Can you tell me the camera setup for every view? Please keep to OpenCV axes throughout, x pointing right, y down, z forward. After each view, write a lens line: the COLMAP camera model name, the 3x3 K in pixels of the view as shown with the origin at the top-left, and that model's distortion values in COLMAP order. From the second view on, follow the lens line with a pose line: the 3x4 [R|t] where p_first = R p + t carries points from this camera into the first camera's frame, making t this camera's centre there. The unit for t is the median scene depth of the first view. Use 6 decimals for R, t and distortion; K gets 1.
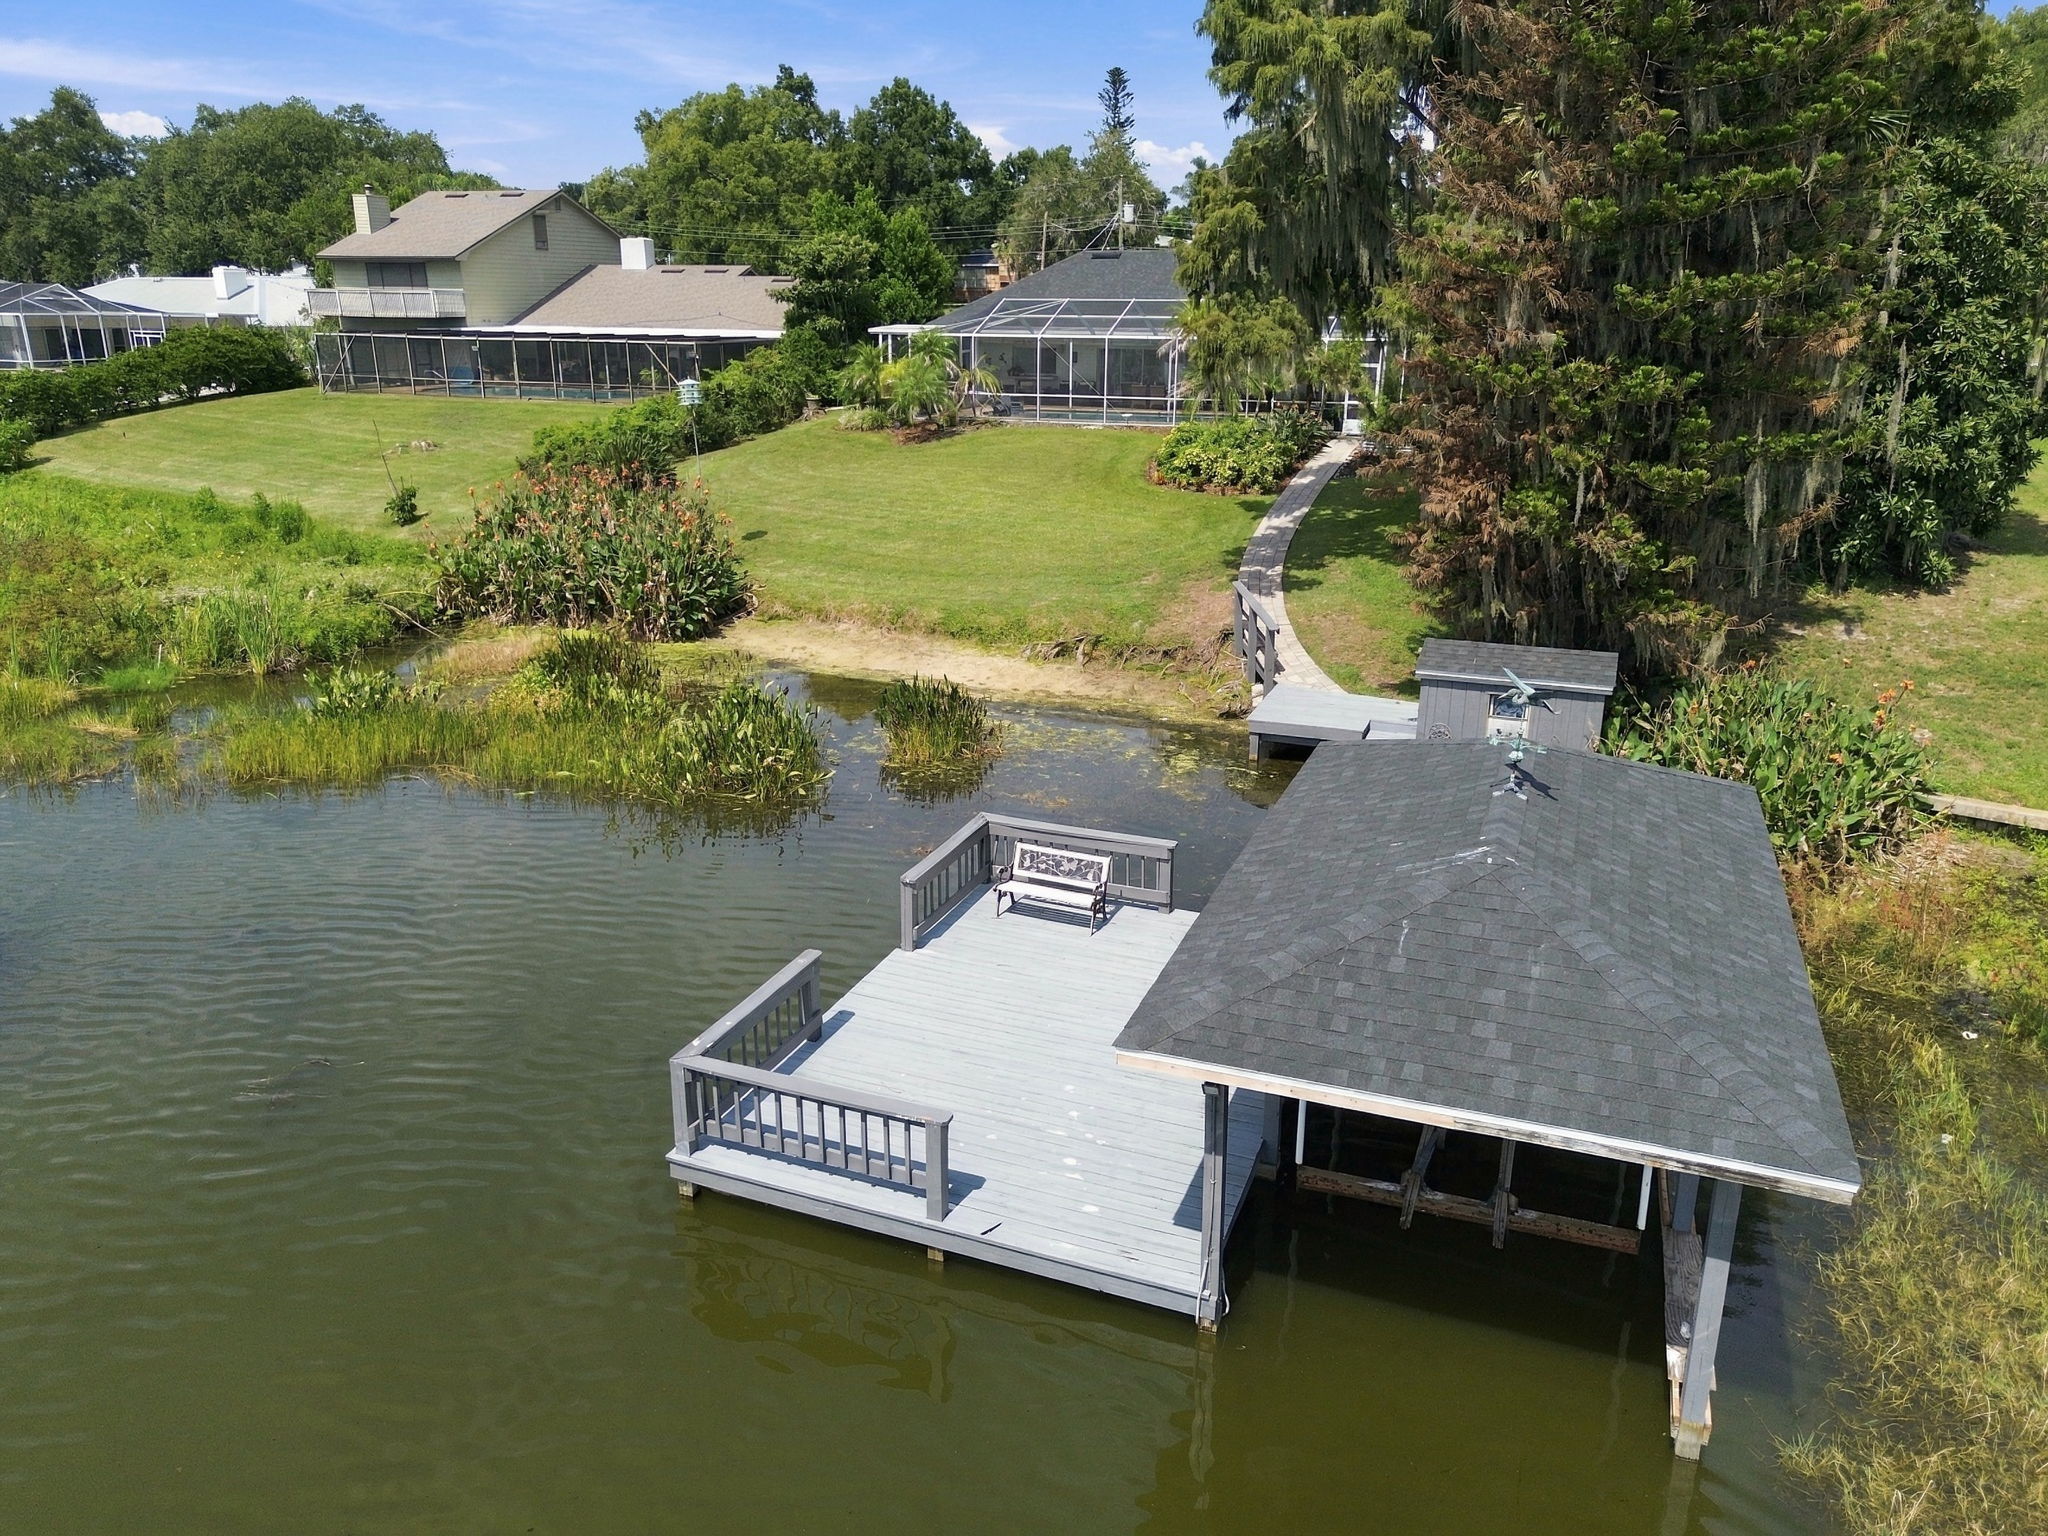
lens RADIAL K [[1413.5, 0, 1025.1], [0, 1413.5, 765.3], [0, 0, 1]] dist [0.043079, -0.024963]
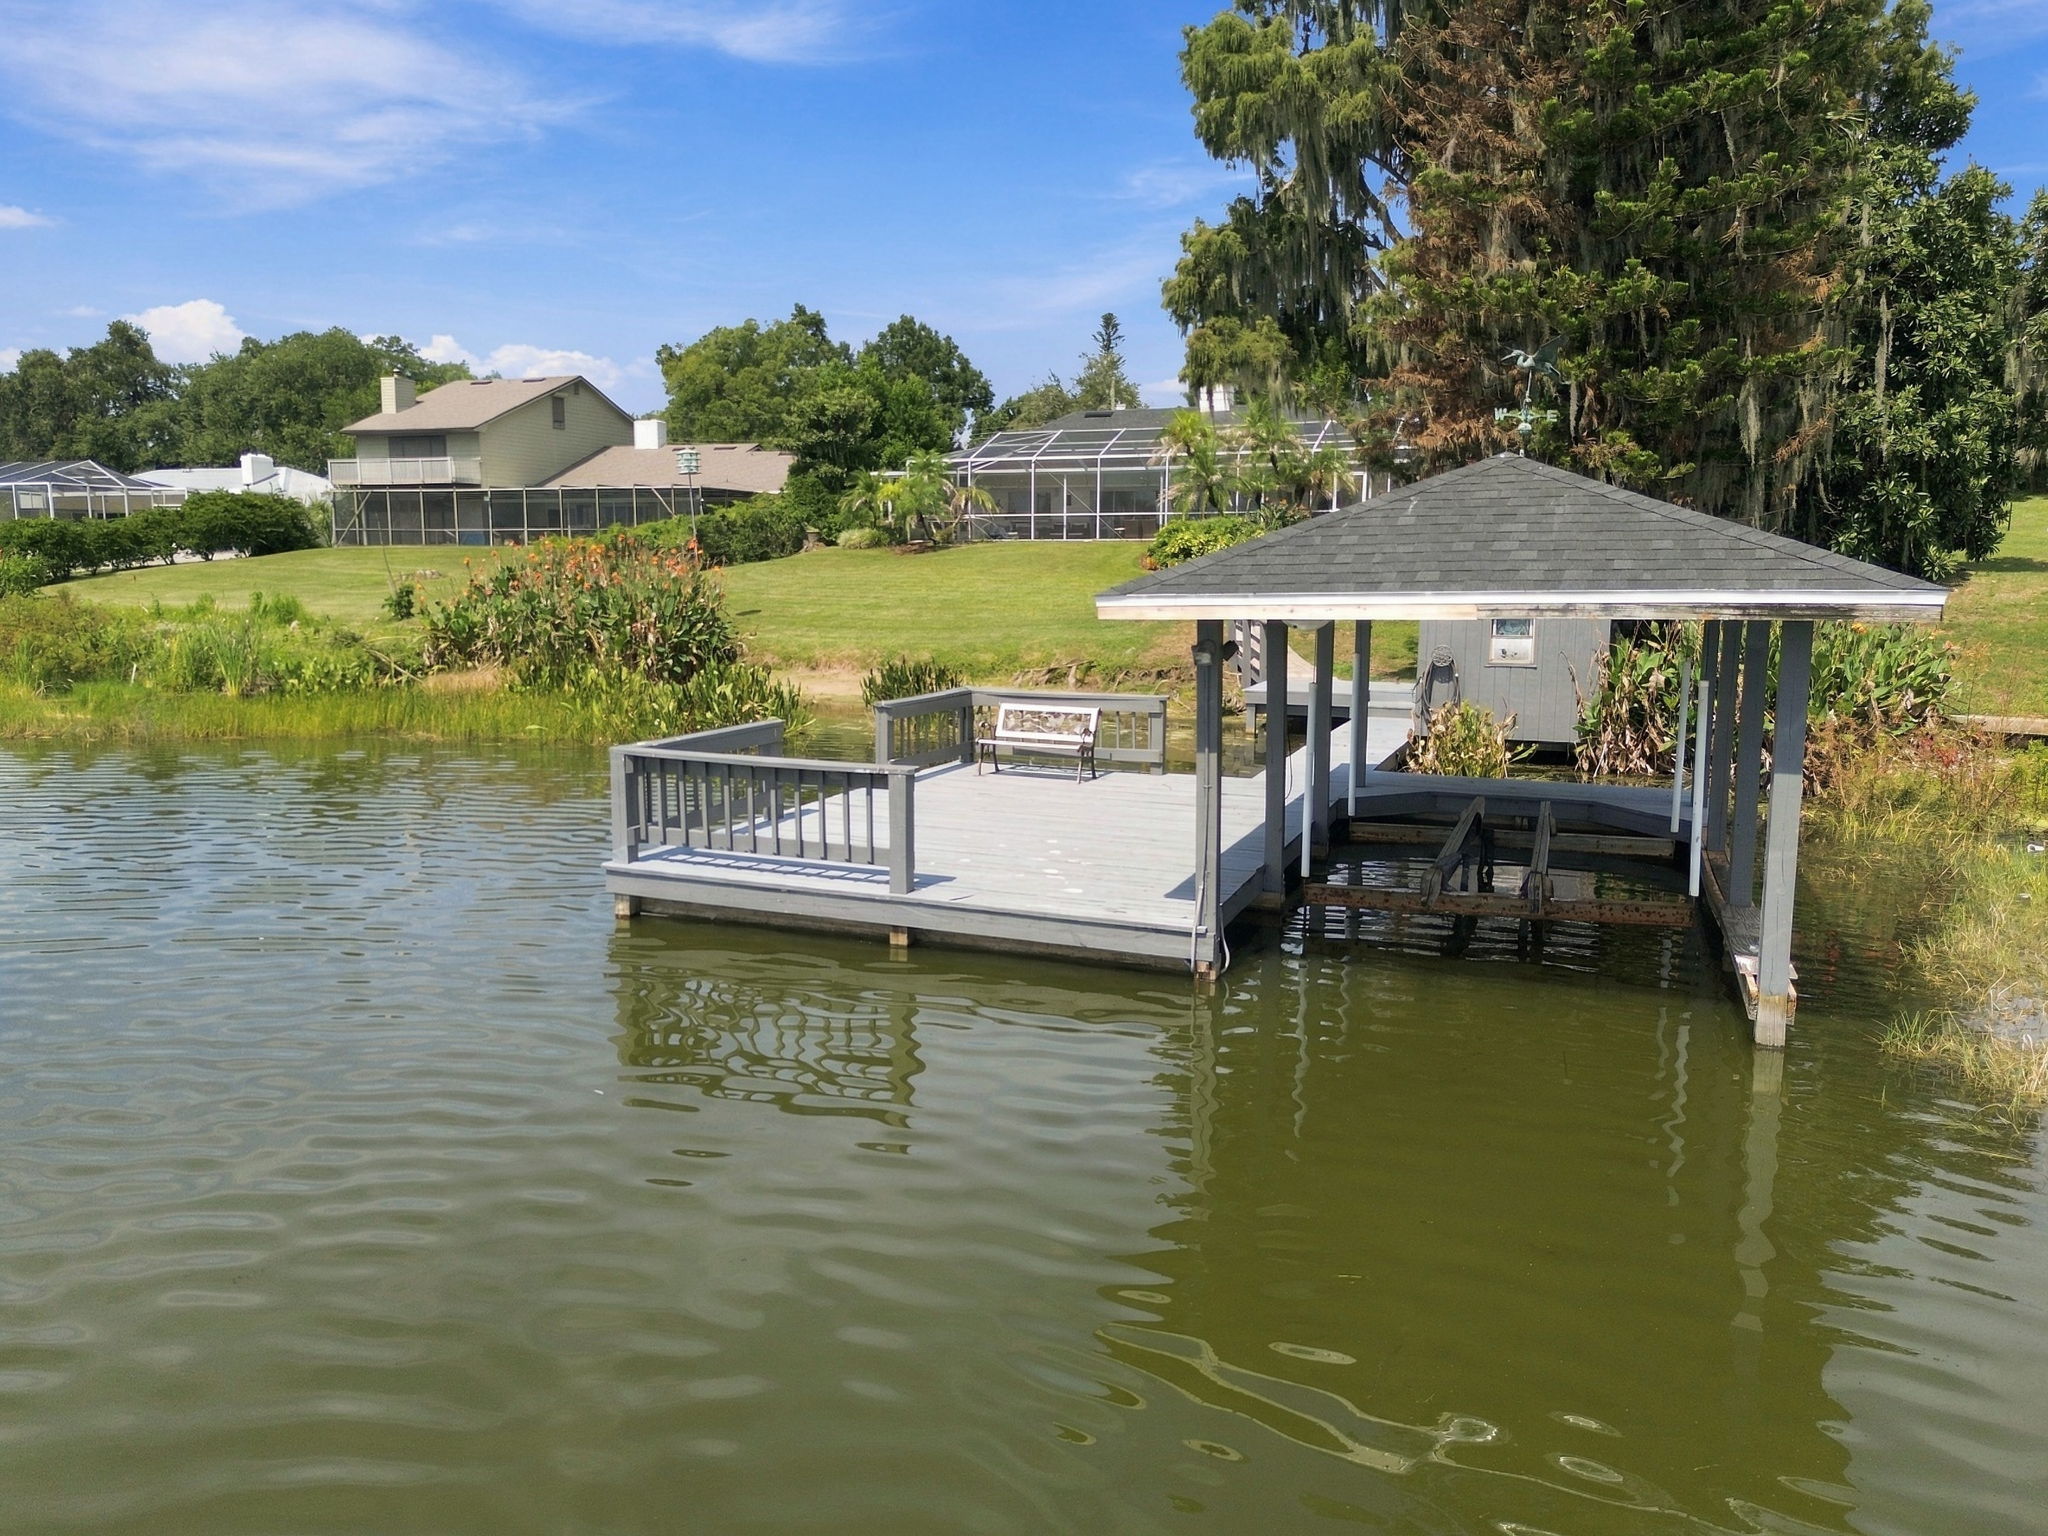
lens RADIAL K [[1409.0, 0, 1024.0], [0, 1409.0, 768.0], [0, 0, 1]] dist [0.061057, -0.047151]
pose [[1.000000, 0.000722, -0.000540, 0.004711], [-0.000802, 0.985878, -0.167462, 0.114061], [0.000412, 0.167463, 0.985878, 0.033538]]
